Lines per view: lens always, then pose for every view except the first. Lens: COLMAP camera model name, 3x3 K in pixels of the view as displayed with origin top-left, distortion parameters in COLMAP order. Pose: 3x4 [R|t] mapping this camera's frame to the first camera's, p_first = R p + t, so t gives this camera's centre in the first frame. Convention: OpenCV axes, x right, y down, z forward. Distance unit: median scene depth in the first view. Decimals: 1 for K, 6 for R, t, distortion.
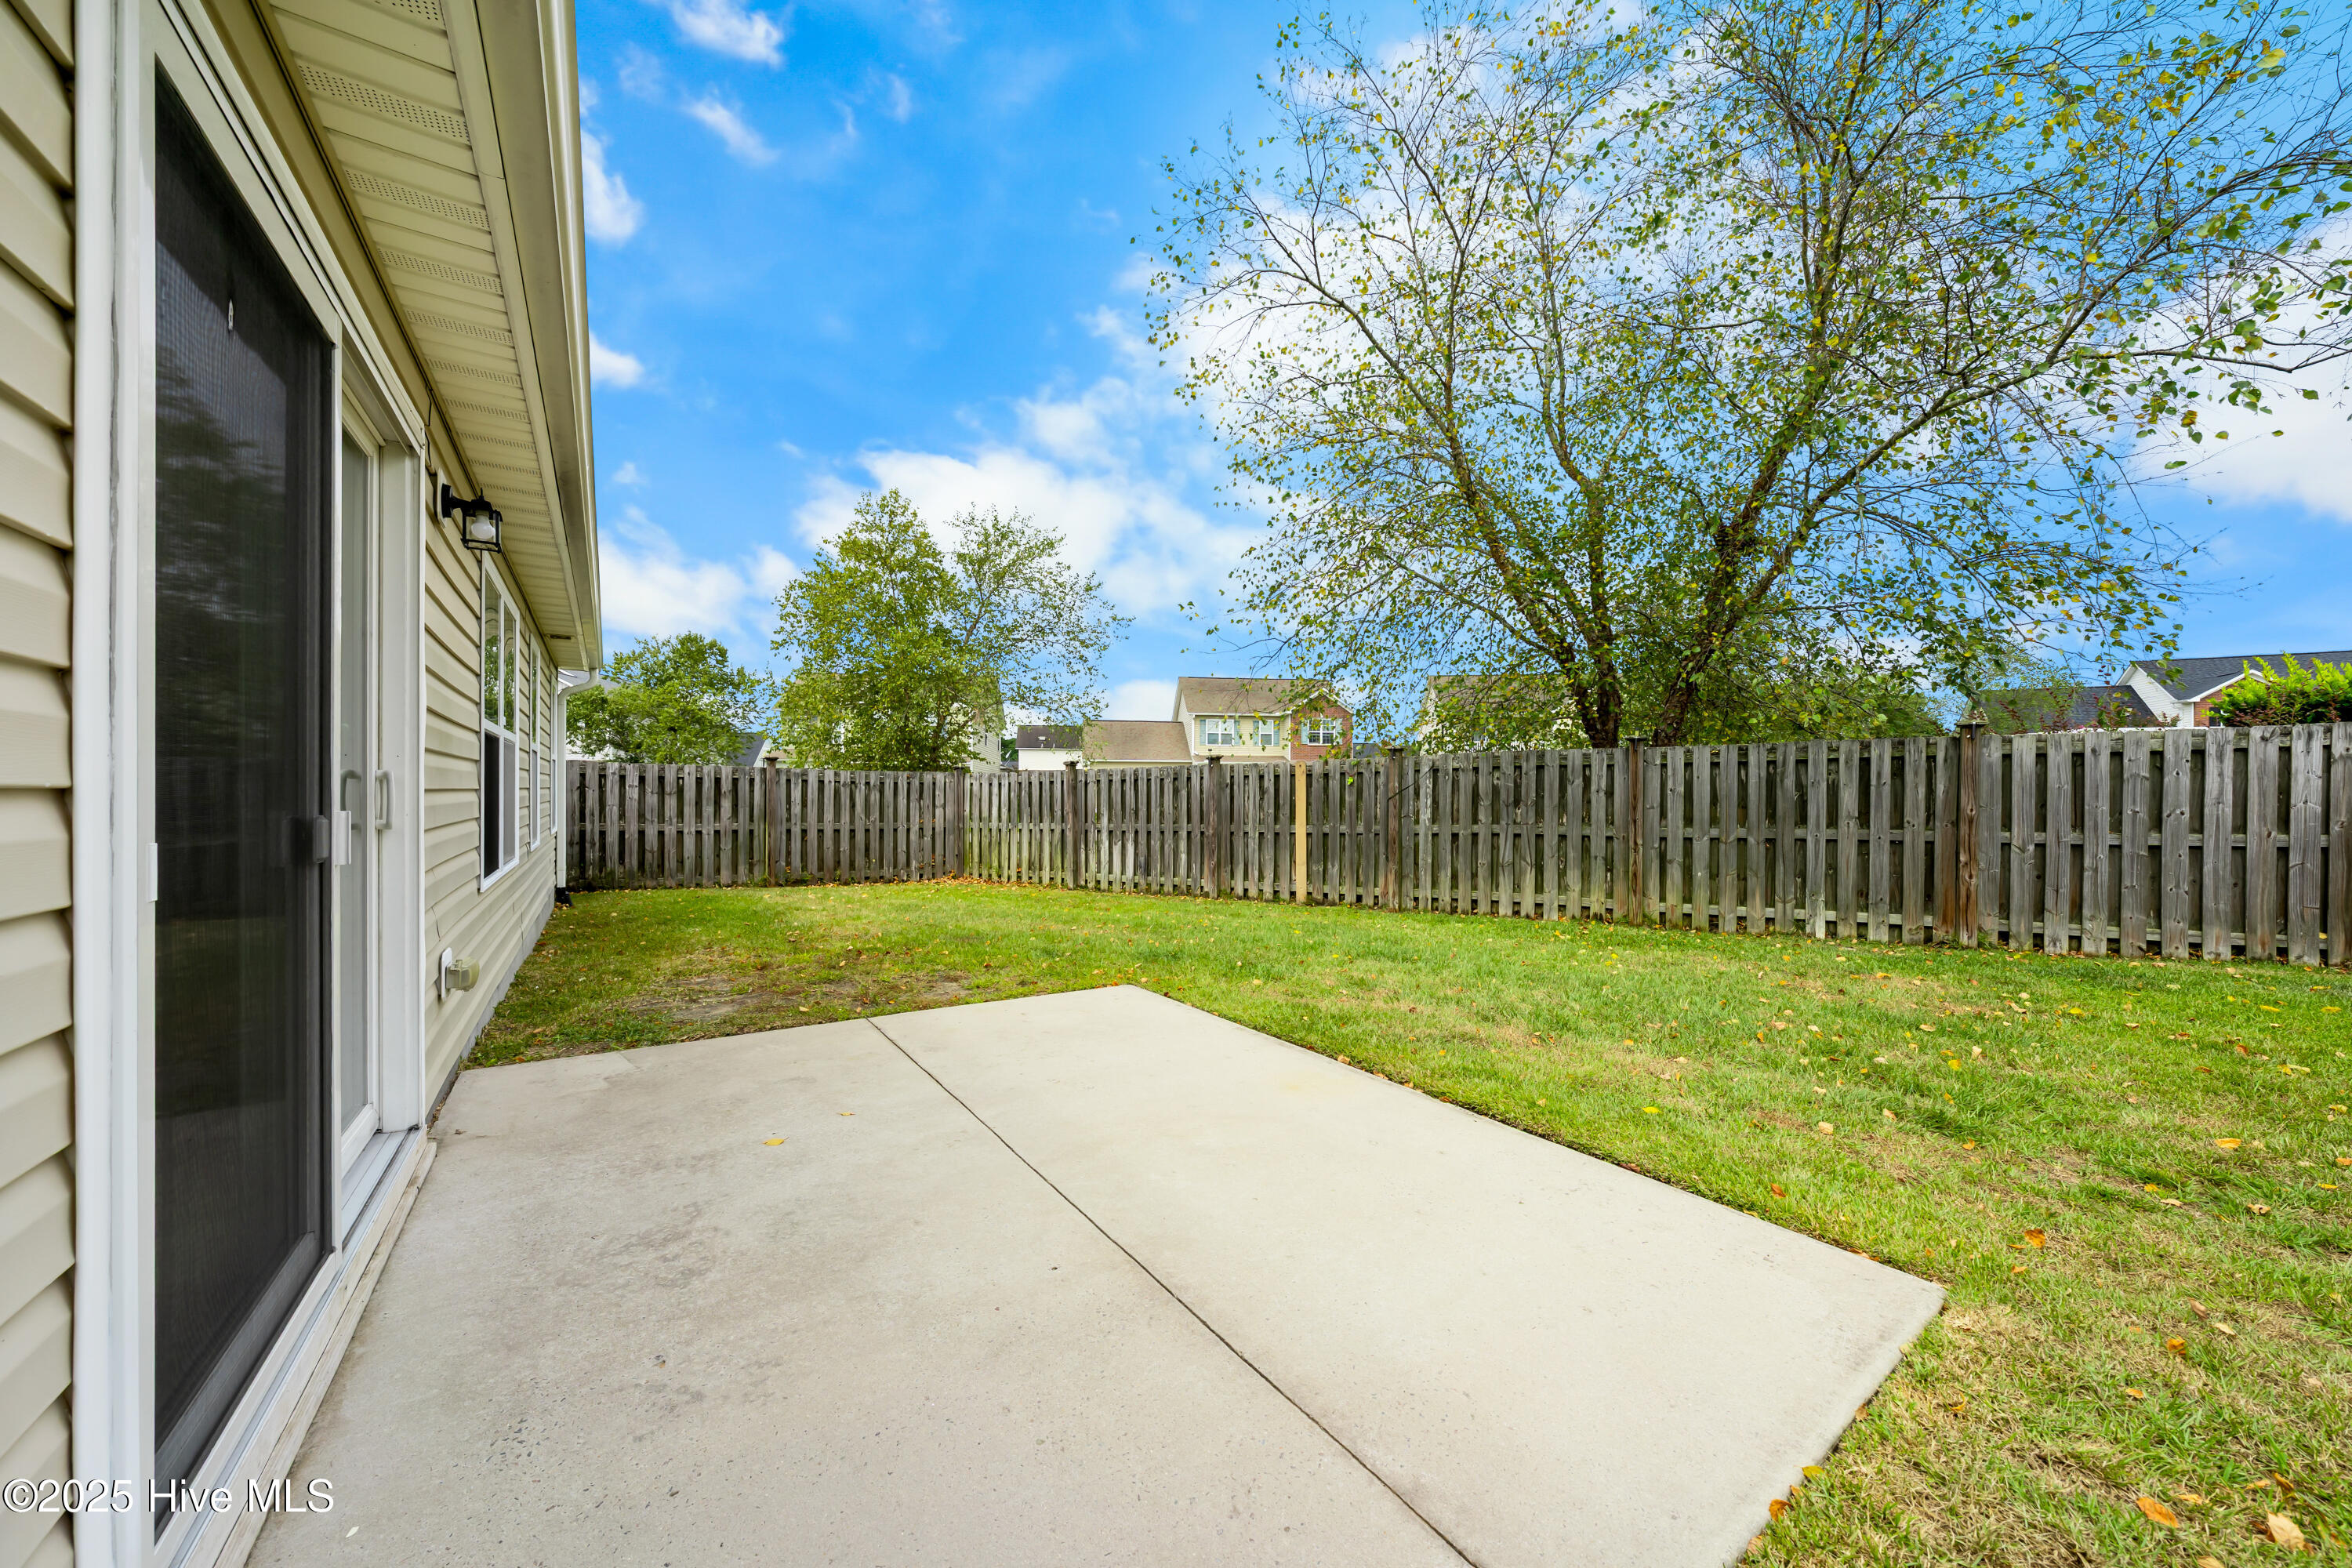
lens RADIAL K [[797.3, 0, 1182.1], [0, 797.3, 785.2], [0, 0, 1]] dist [-0.001758, 0.000166]
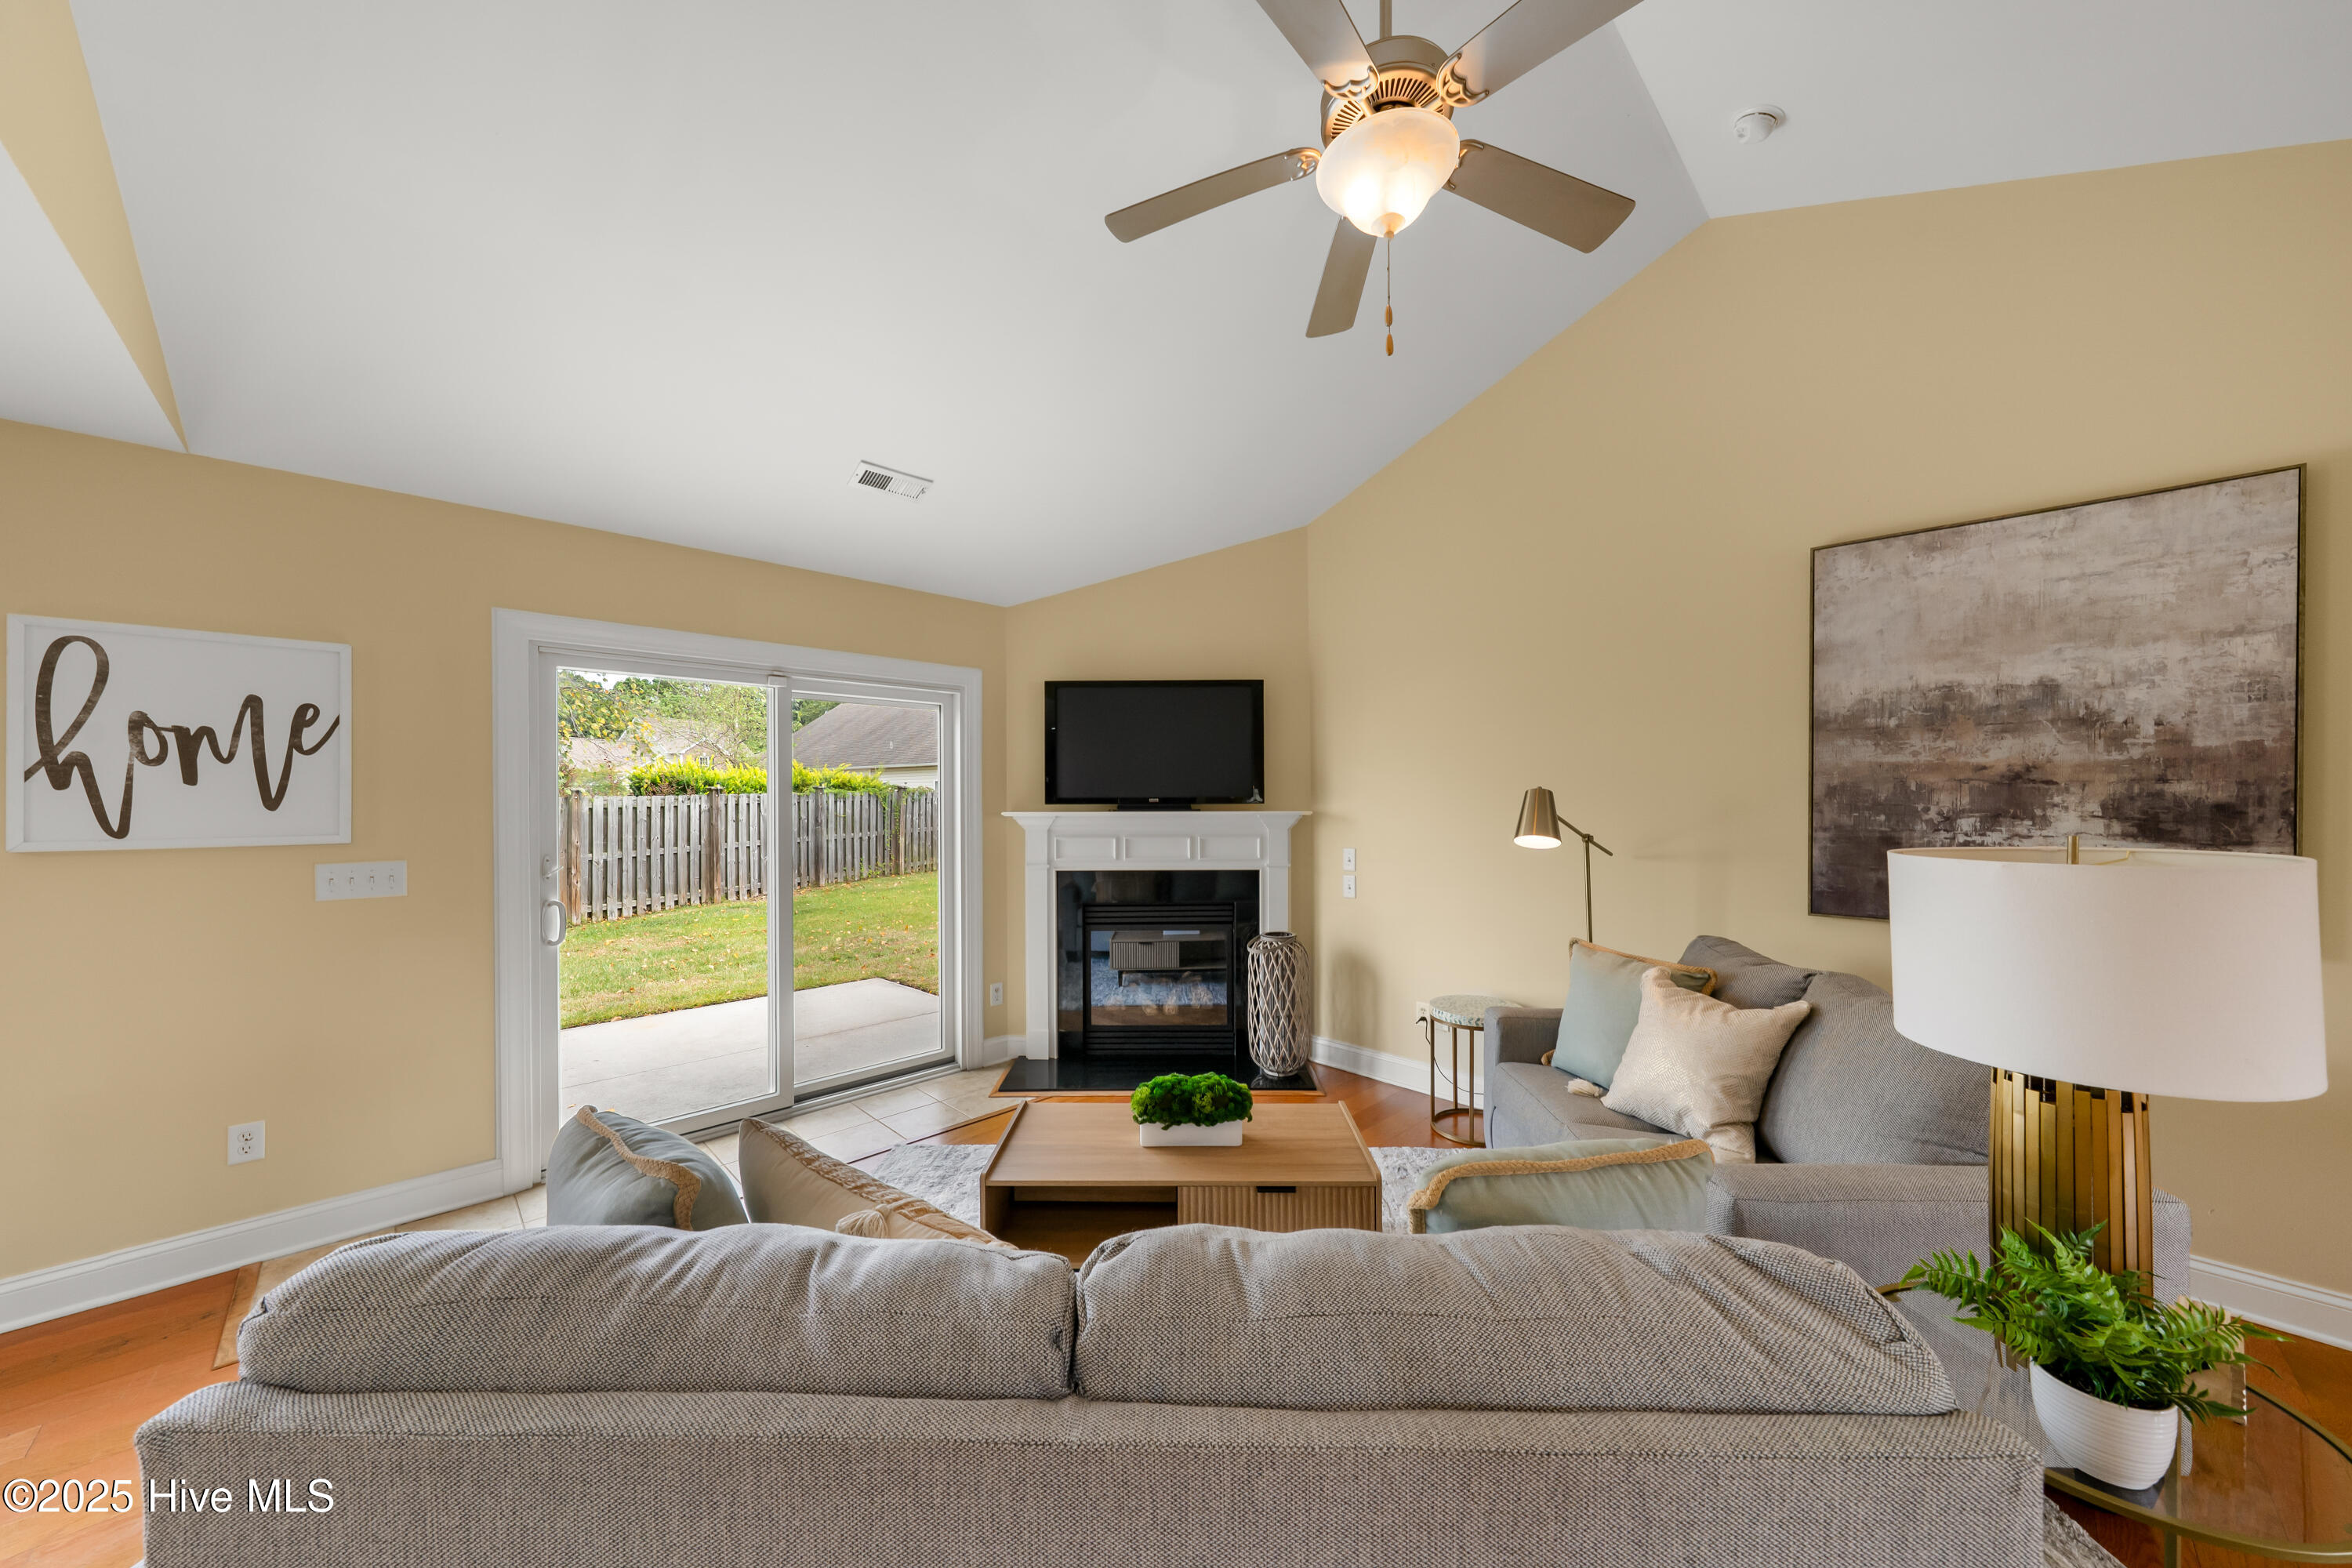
lens RADIAL K [[797.3, 0, 1165.0], [0, 797.3, 800.8], [0, 0, 1]] dist [-0.001758, 0.000166]
pose [[-0.130739, -0.002845, 0.991413, -0.623035], [0.003999, 0.999986, 0.003397, -0.042278], [-0.991409, 0.004409, -0.130726, 0.002991]]
